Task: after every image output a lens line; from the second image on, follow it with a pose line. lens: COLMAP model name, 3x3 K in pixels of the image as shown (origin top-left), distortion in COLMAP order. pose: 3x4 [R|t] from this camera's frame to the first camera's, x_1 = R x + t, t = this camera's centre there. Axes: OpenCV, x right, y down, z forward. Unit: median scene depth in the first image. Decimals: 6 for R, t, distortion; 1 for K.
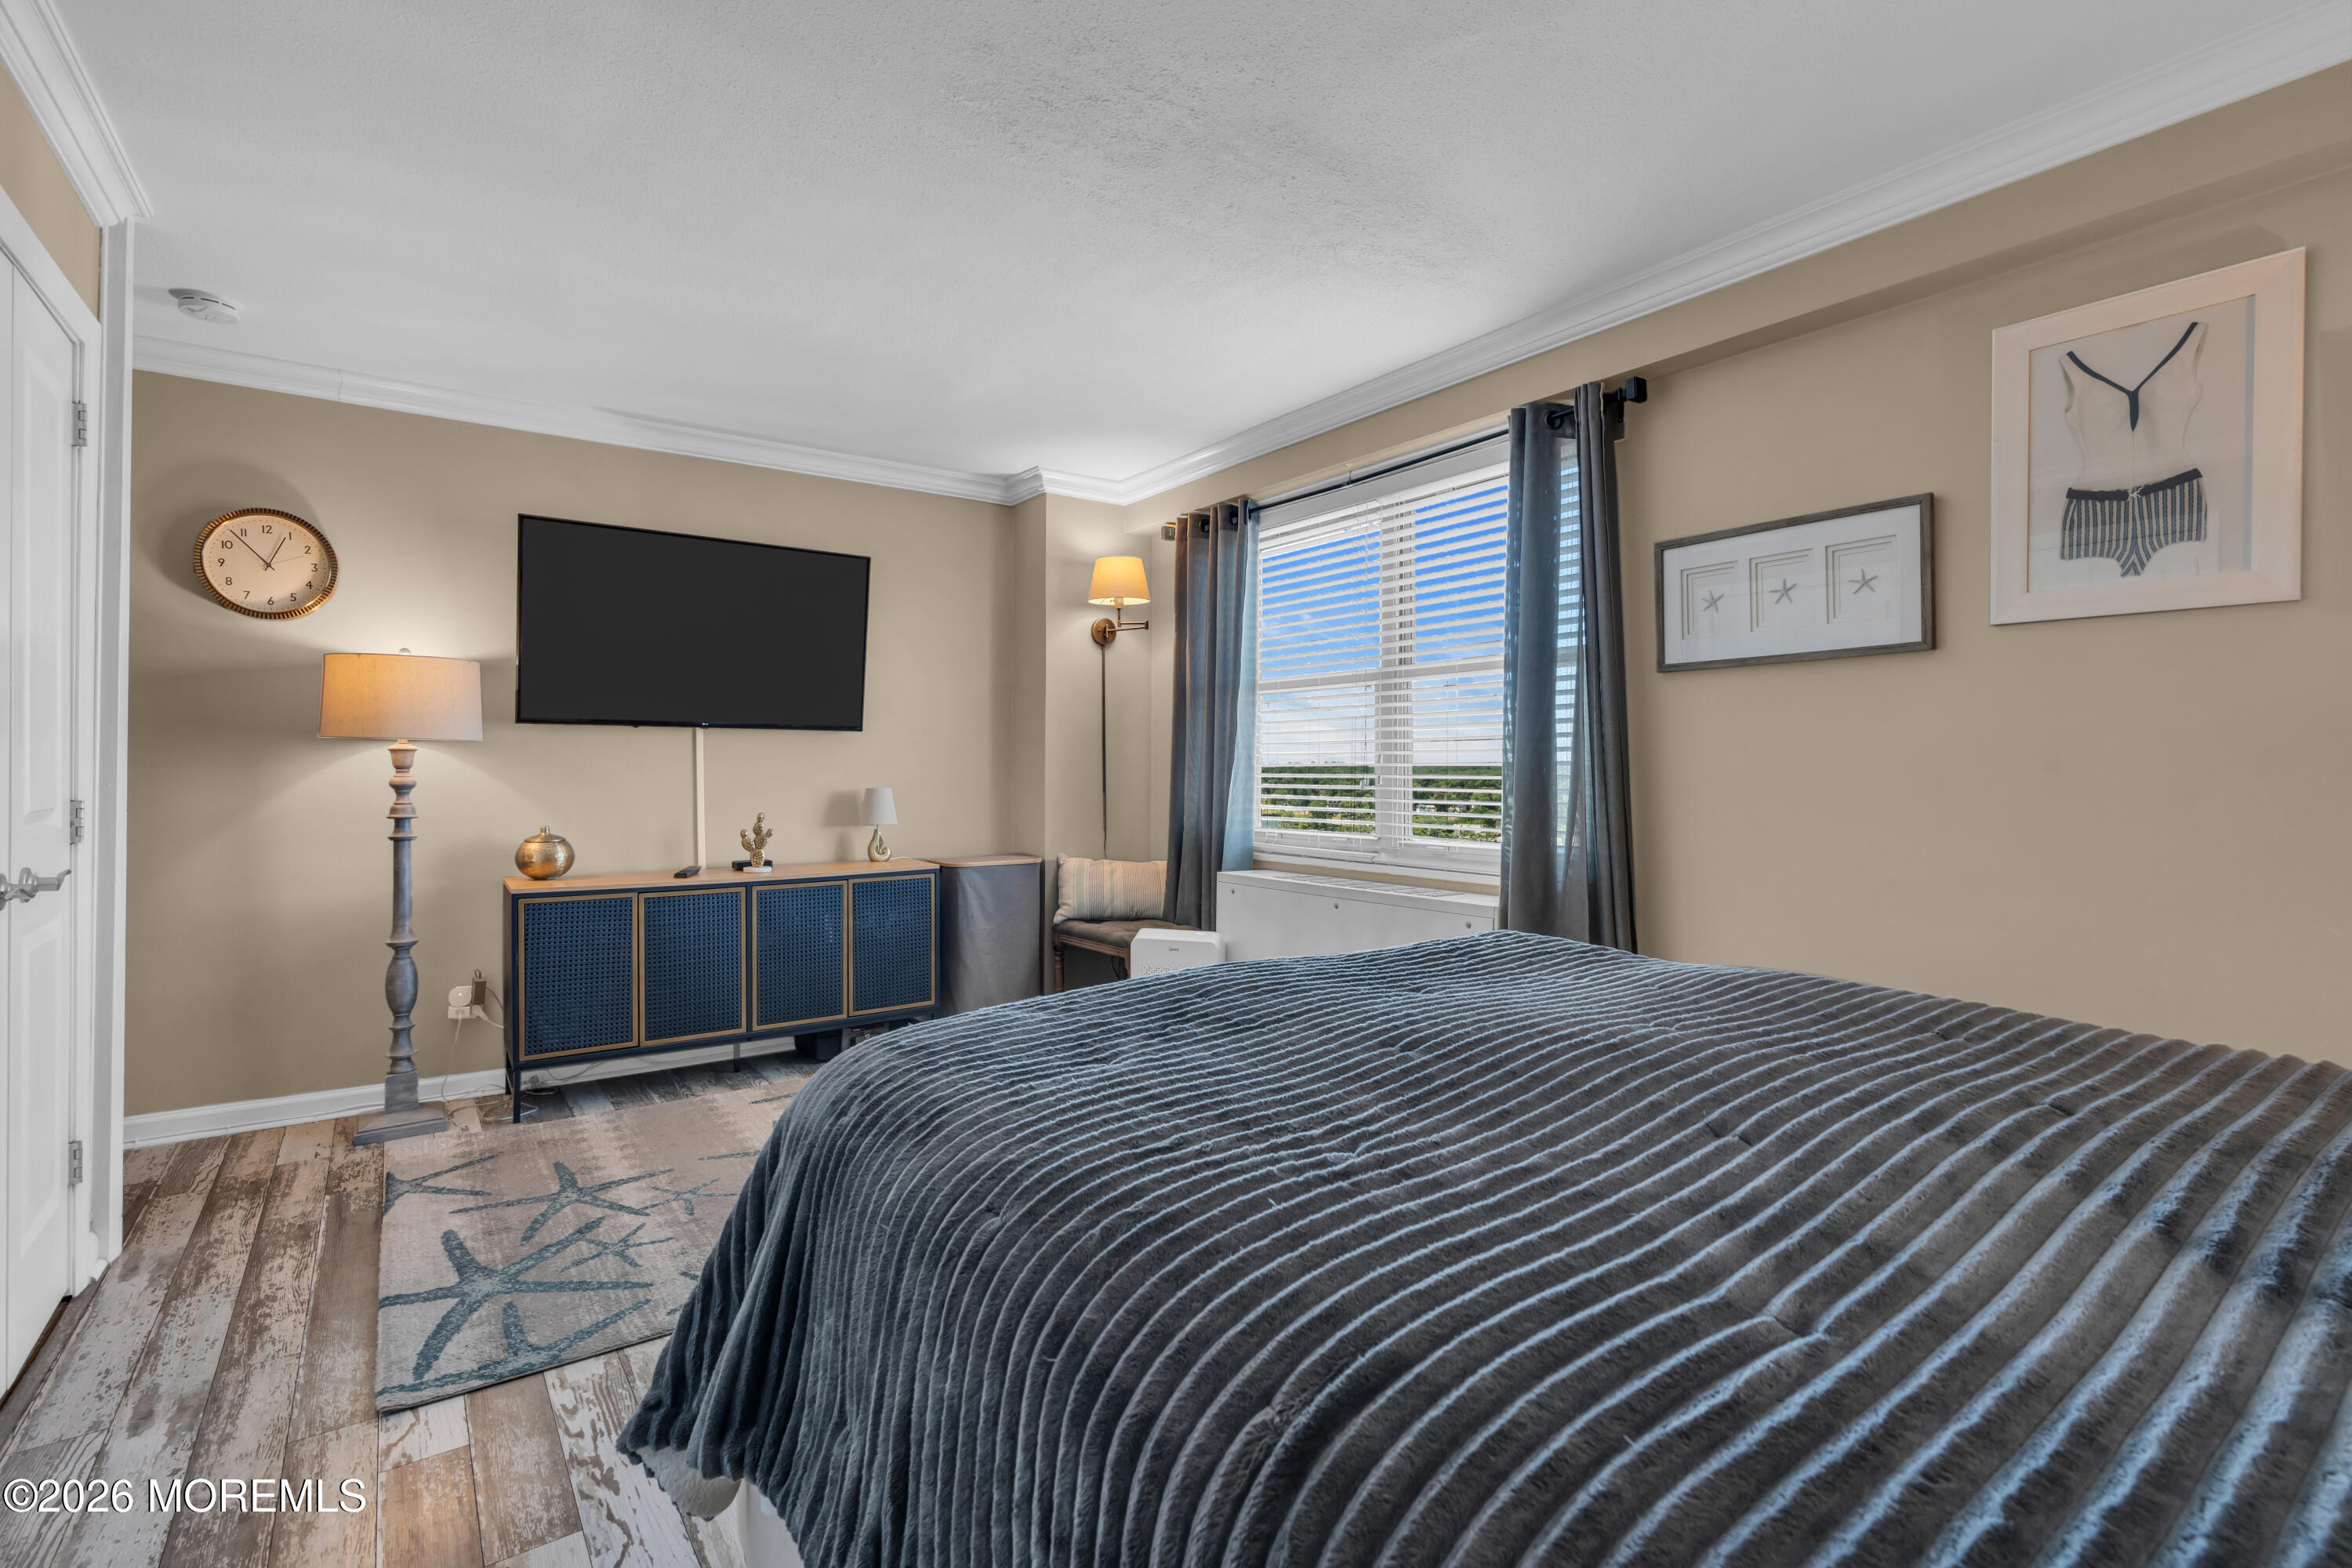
lens RADIAL K [[1051.8, 0, 1172.4], [0, 1051.8, 796.9], [0, 0, 1]] dist [-0.006913, 0.001155]
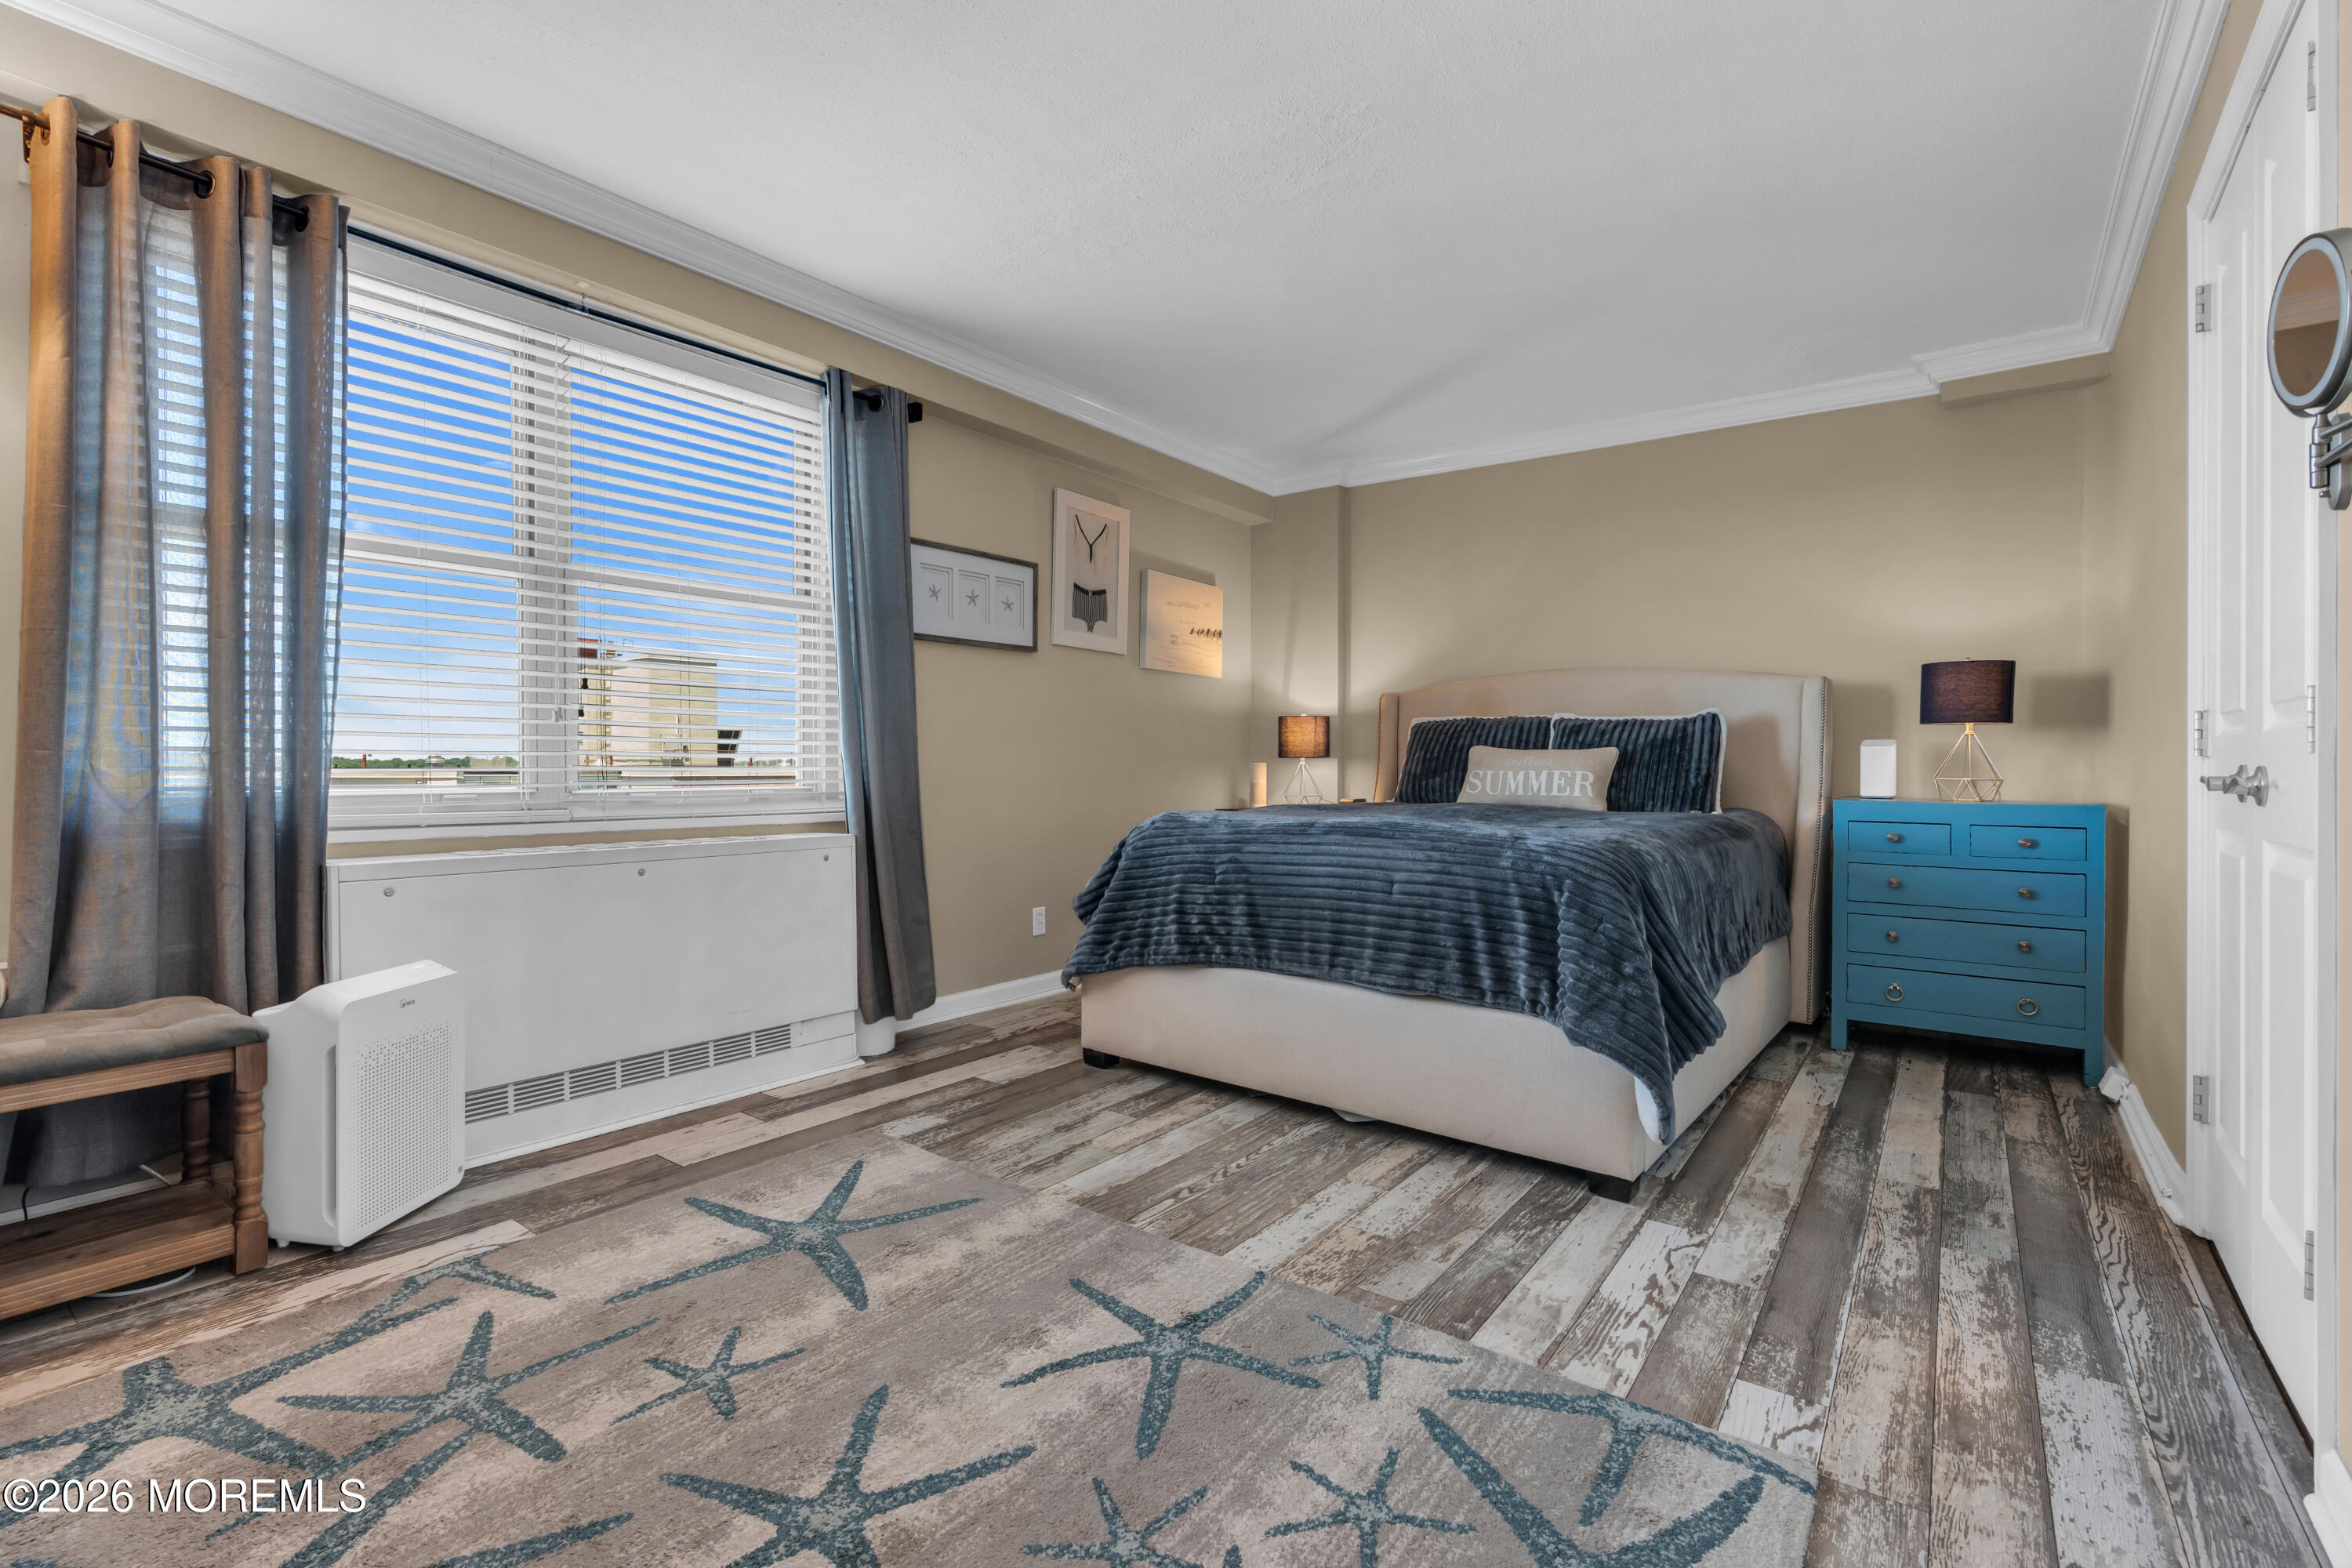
lens RADIAL K [[1051.8, 0, 1172.4], [0, 1051.8, 796.9], [0, 0, 1]] dist [-0.006913, 0.001155]
pose [[-0.284306, -0.026164, 0.958376, -1.214264], [0.025103, 0.999082, 0.034722, 0.054275], [-0.958405, 0.033930, -0.283388, 1.490569]]
